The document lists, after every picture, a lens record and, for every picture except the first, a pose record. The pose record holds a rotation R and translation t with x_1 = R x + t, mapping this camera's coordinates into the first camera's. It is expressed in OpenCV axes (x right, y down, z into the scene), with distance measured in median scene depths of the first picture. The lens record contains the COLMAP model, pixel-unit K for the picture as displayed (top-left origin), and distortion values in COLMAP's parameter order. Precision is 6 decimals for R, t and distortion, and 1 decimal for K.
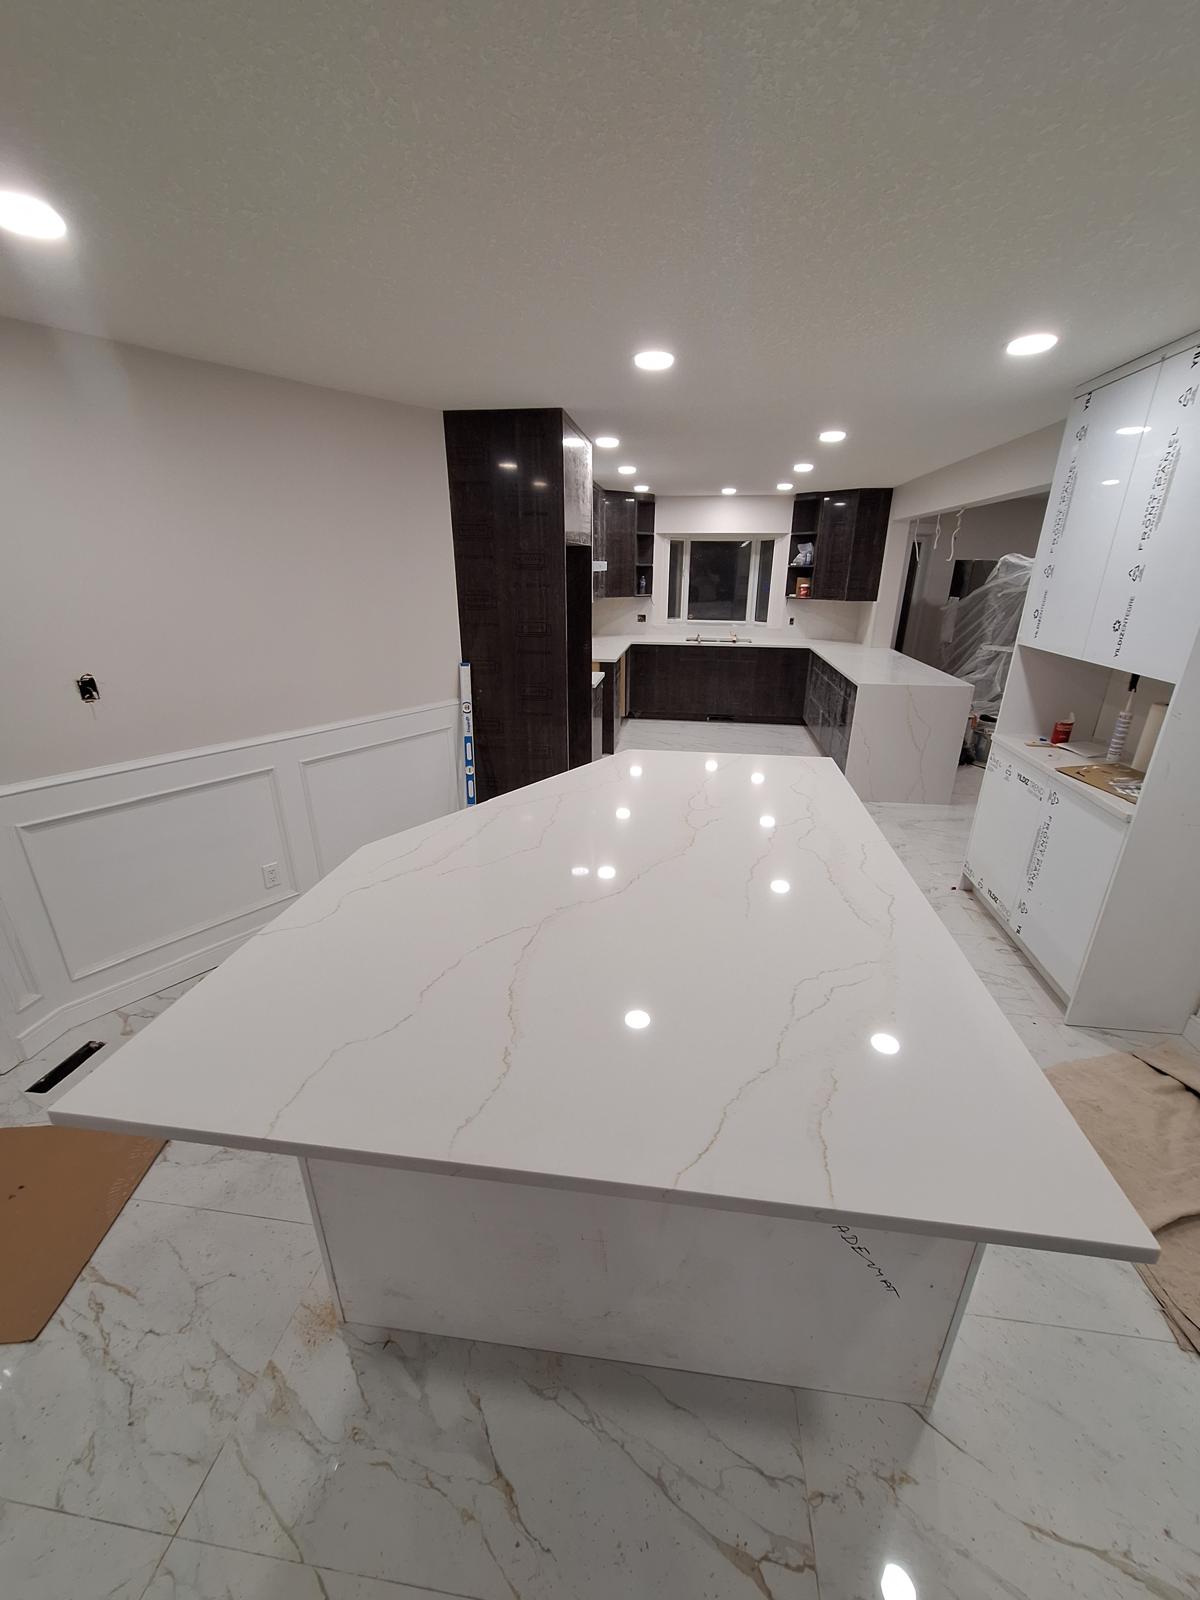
lens RADIAL K [[636.0, 0, 607.9], [0, 636.0, 820.8], [0, 0, 1]] dist [0.001613, 0.000944]
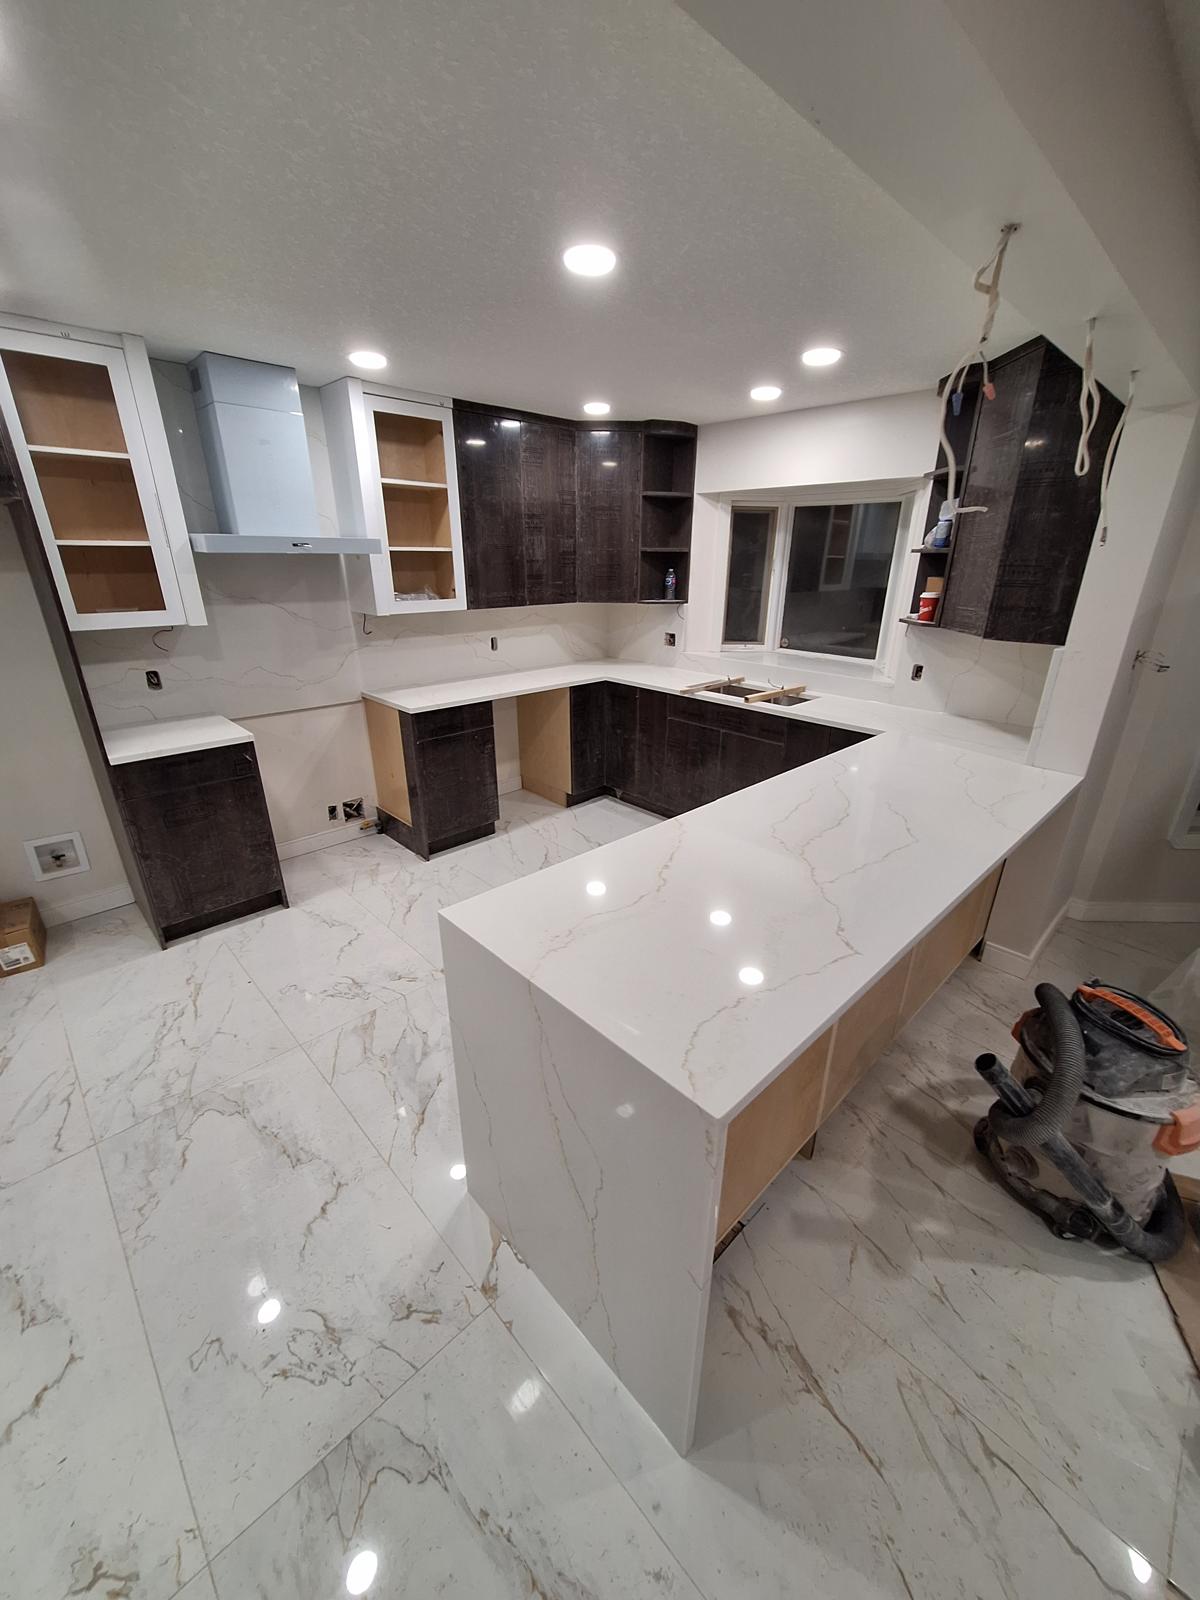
lens RADIAL K [[636.0, 0, 607.9], [0, 636.0, 820.8], [0, 0, 1]] dist [0.001613, 0.000944]
pose [[0.785493, 0.240474, -0.570240, 0.405429], [-0.237681, 0.967977, 0.080801, -0.194925], [0.571410, 0.072067, 0.817494, 0.507410]]
